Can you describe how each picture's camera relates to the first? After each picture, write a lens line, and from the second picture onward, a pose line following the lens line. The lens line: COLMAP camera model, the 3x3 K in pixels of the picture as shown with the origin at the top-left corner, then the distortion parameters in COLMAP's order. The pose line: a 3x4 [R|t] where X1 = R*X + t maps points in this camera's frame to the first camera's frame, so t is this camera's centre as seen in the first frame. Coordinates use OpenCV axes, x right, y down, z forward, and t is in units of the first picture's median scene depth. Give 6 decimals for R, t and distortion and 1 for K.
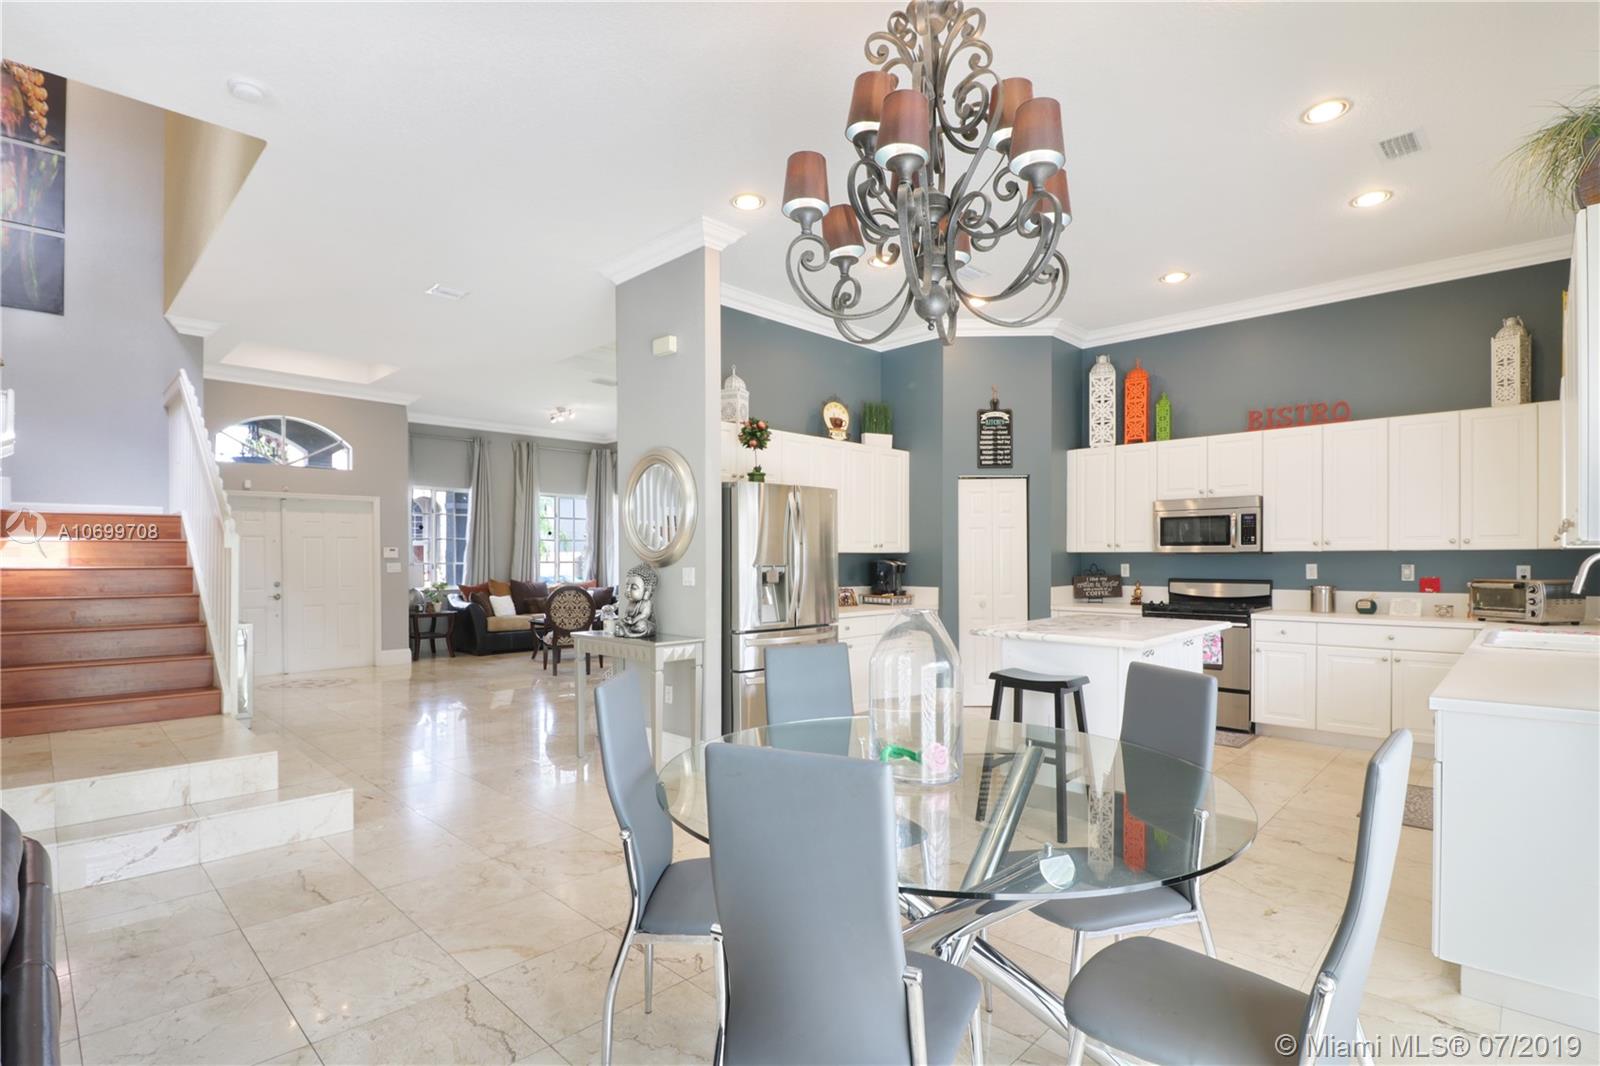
lens RADIAL K [[776.0, 0, 777.4], [0, 776.0, 559.0], [0, 0, 1]] dist [-0.005329, -0.006131]
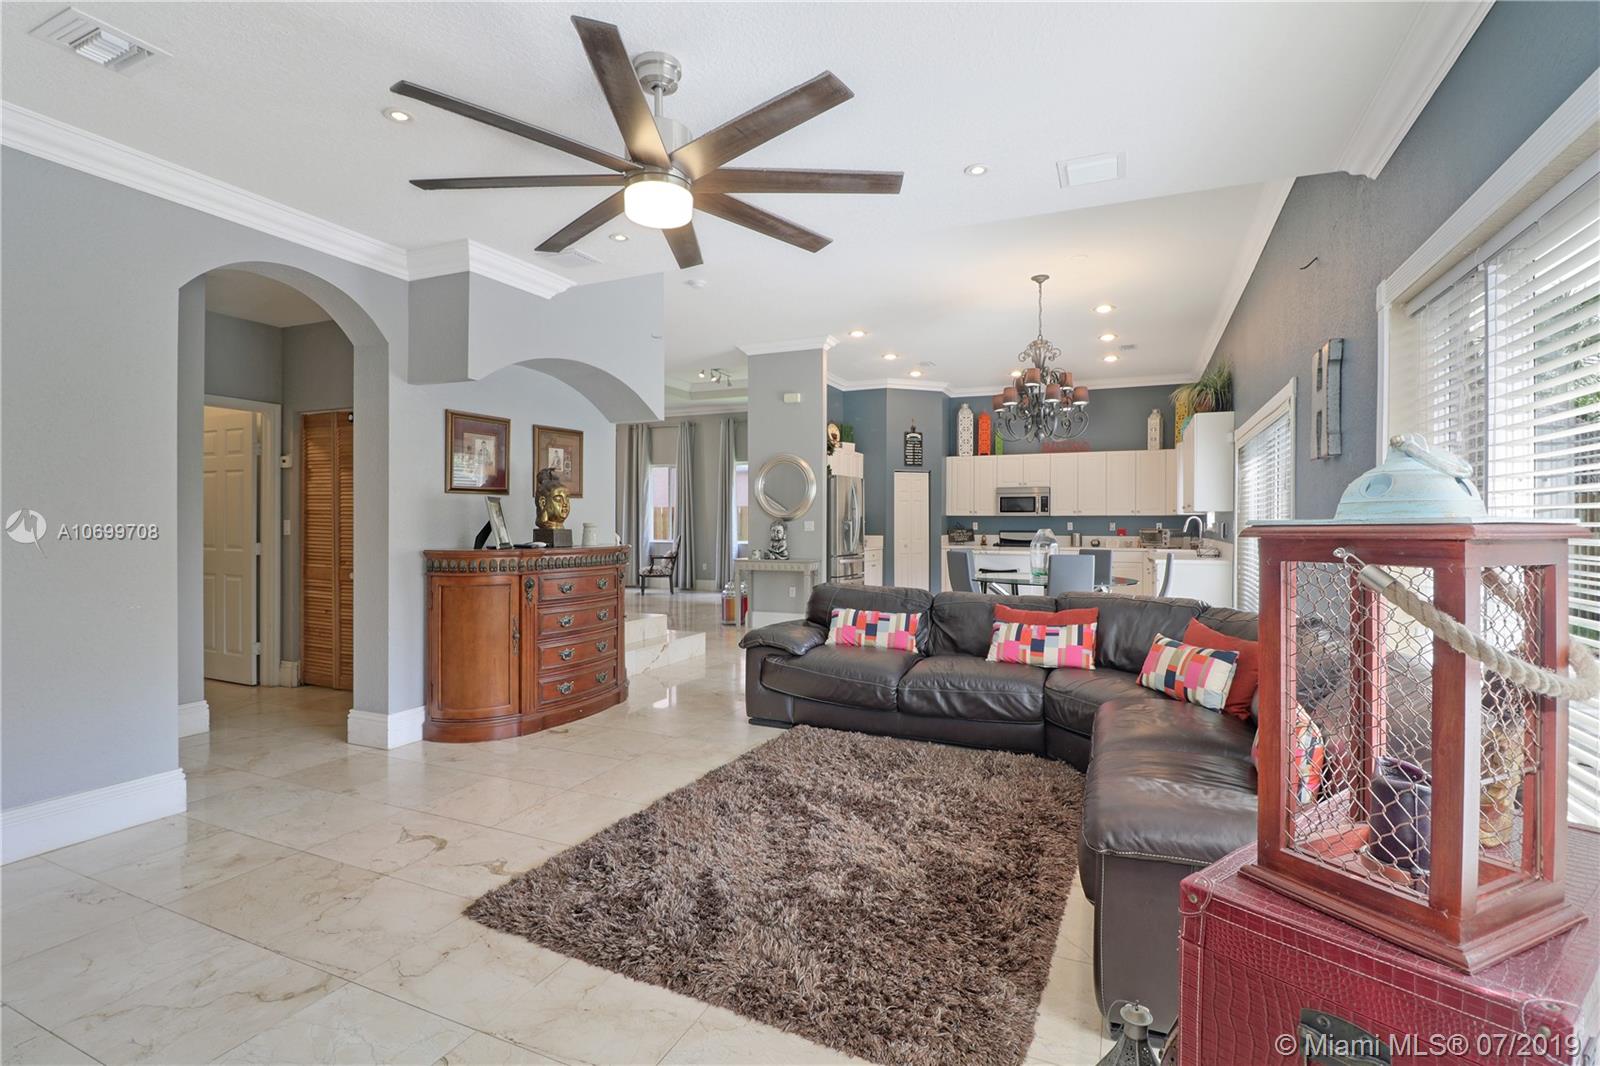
lens RADIAL K [[751.2, 0, 777.7], [0, 751.2, 523.7], [0, 0, 1]] dist [-0.014649, -0.000650]
pose [[0.936270, 0.004784, 0.351248, -0.591412], [-0.004519, 0.999989, -0.001574, 0.014224], [-0.351251, -0.000113, 0.936281, -0.456870]]
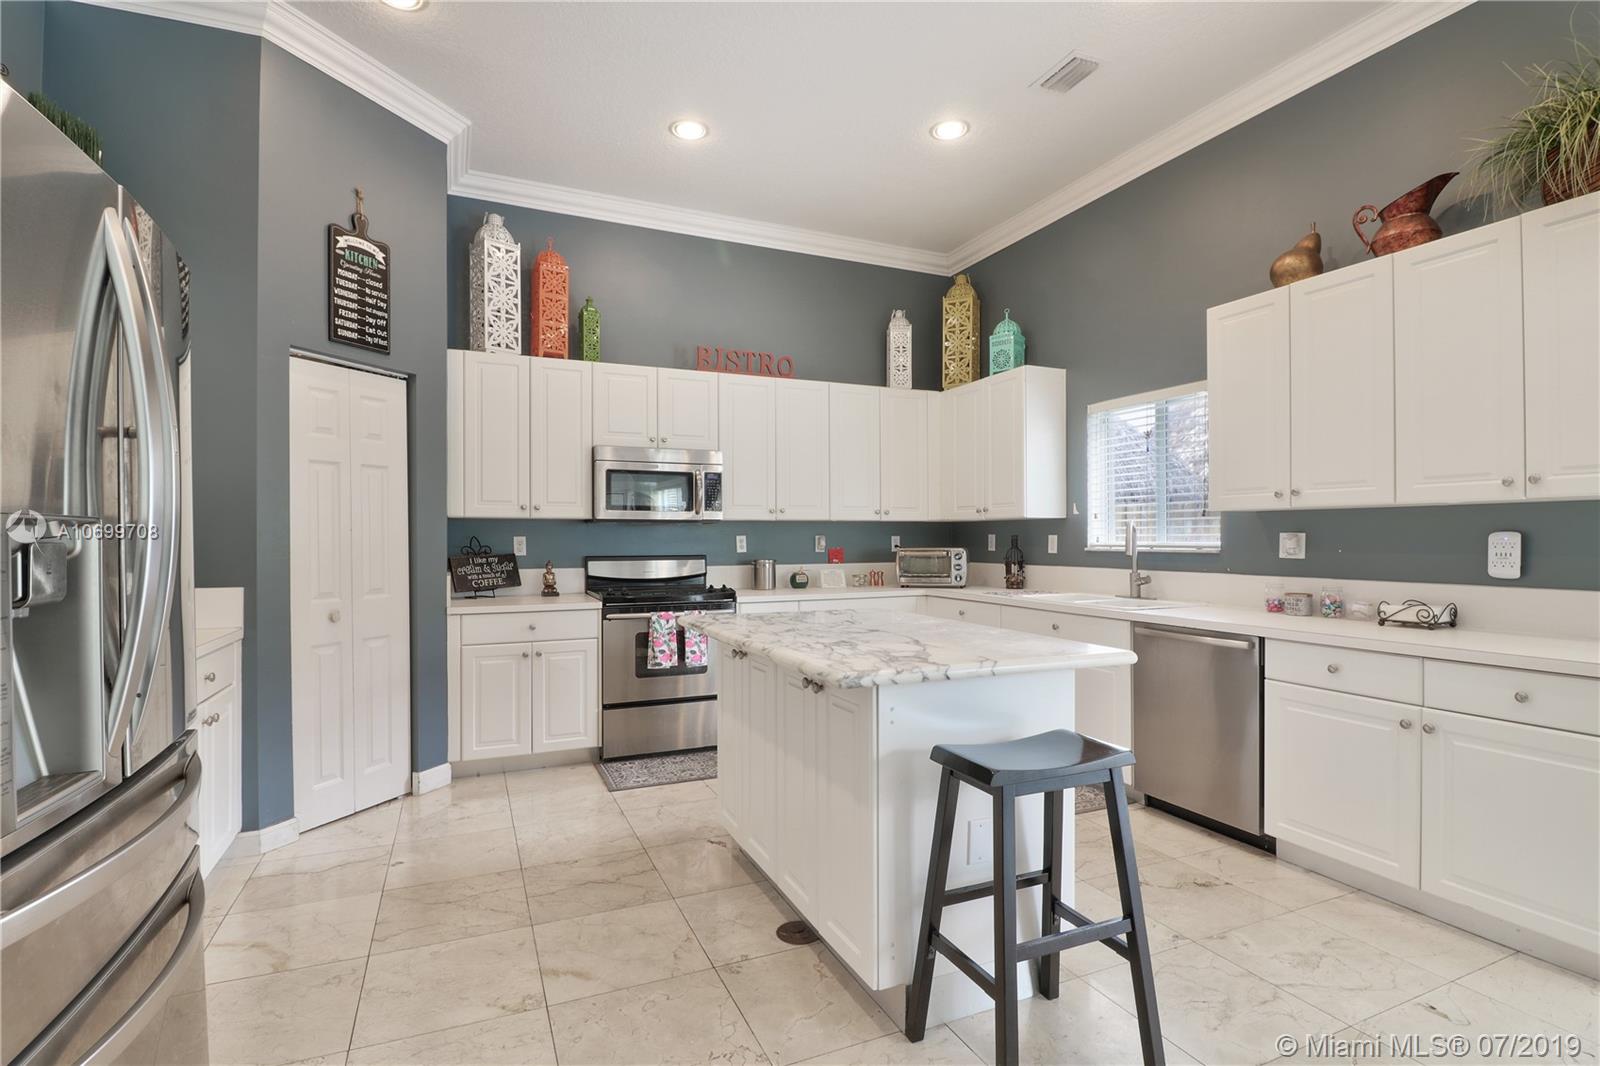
lens RADIAL K [[776.0, 0, 812.2], [0, 776.0, 536.3], [0, 0, 1]] dist [-0.005329, -0.006131]
pose [[0.351396, 0.004860, 0.936214, -0.093098], [0.003975, 0.999970, -0.006683, 0.011887], [-0.936218, 0.006070, 0.351366, 0.545271]]
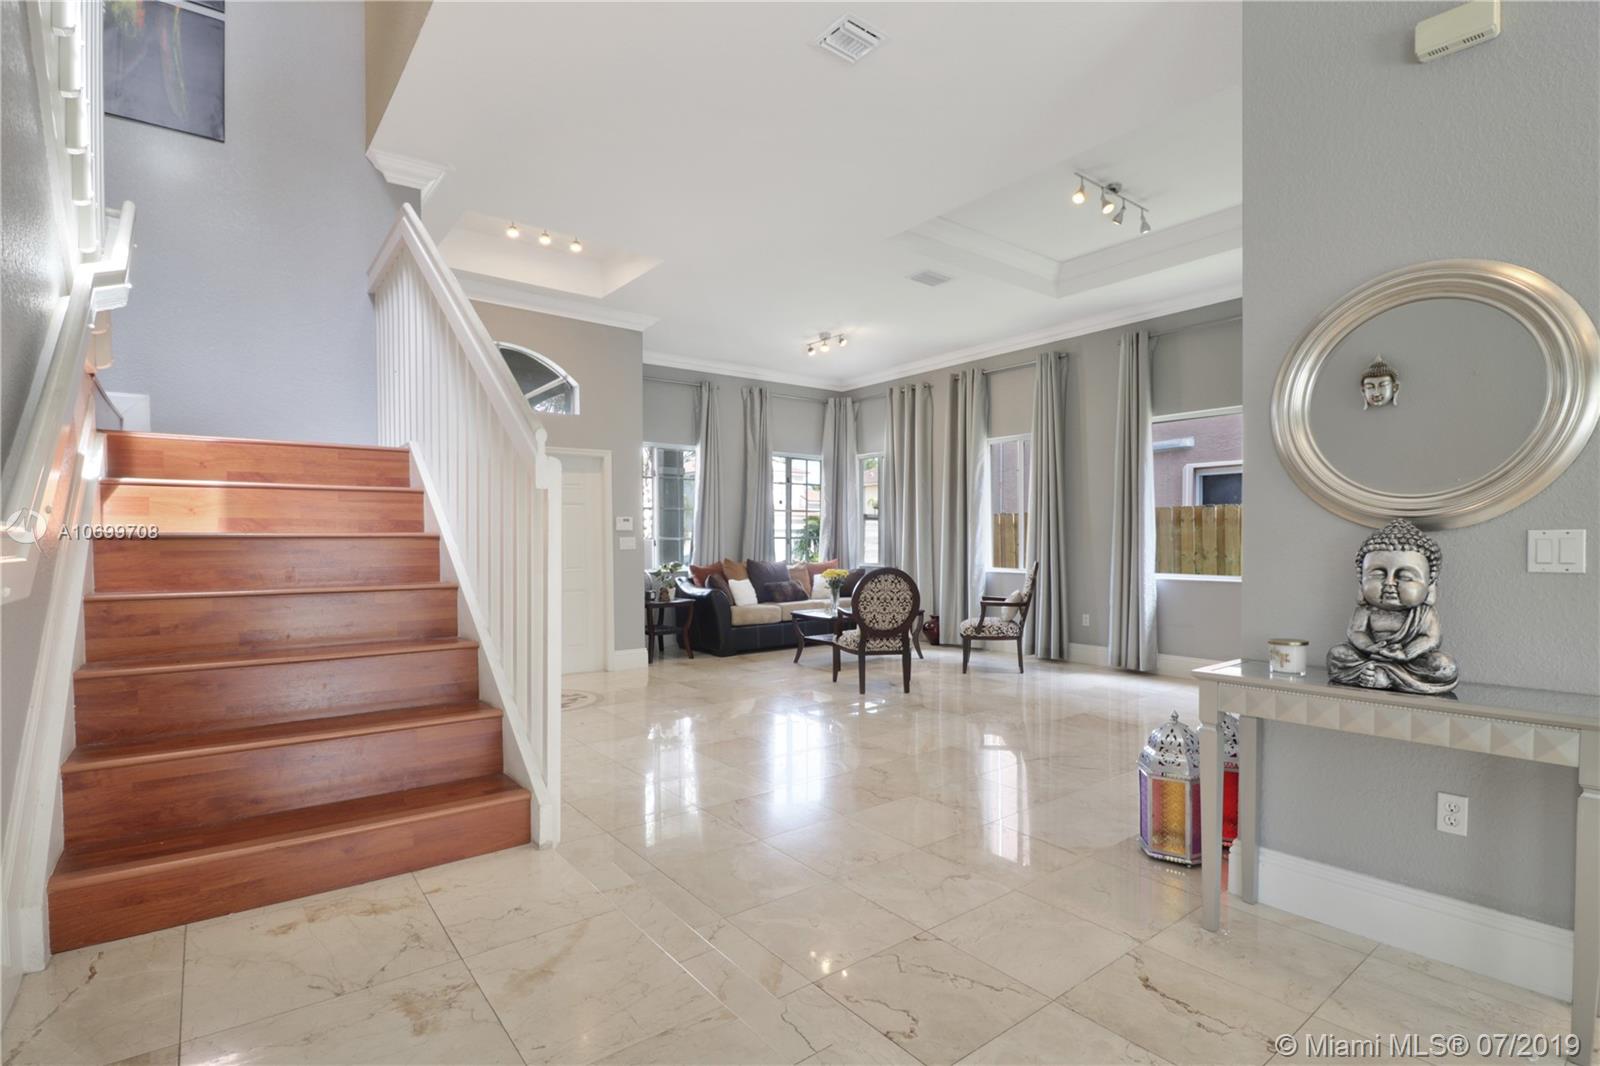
lens RADIAL K [[751.2, 0, 782.7], [0, 751.2, 554.7], [0, 0, 1]] dist [-0.014649, -0.000650]
pose [[0.992358, 0.001602, -0.123382, -0.360567], [0.000858, 0.999802, 0.019884, 0.011458], [0.123389, -0.019838, 0.992160, 0.402174]]
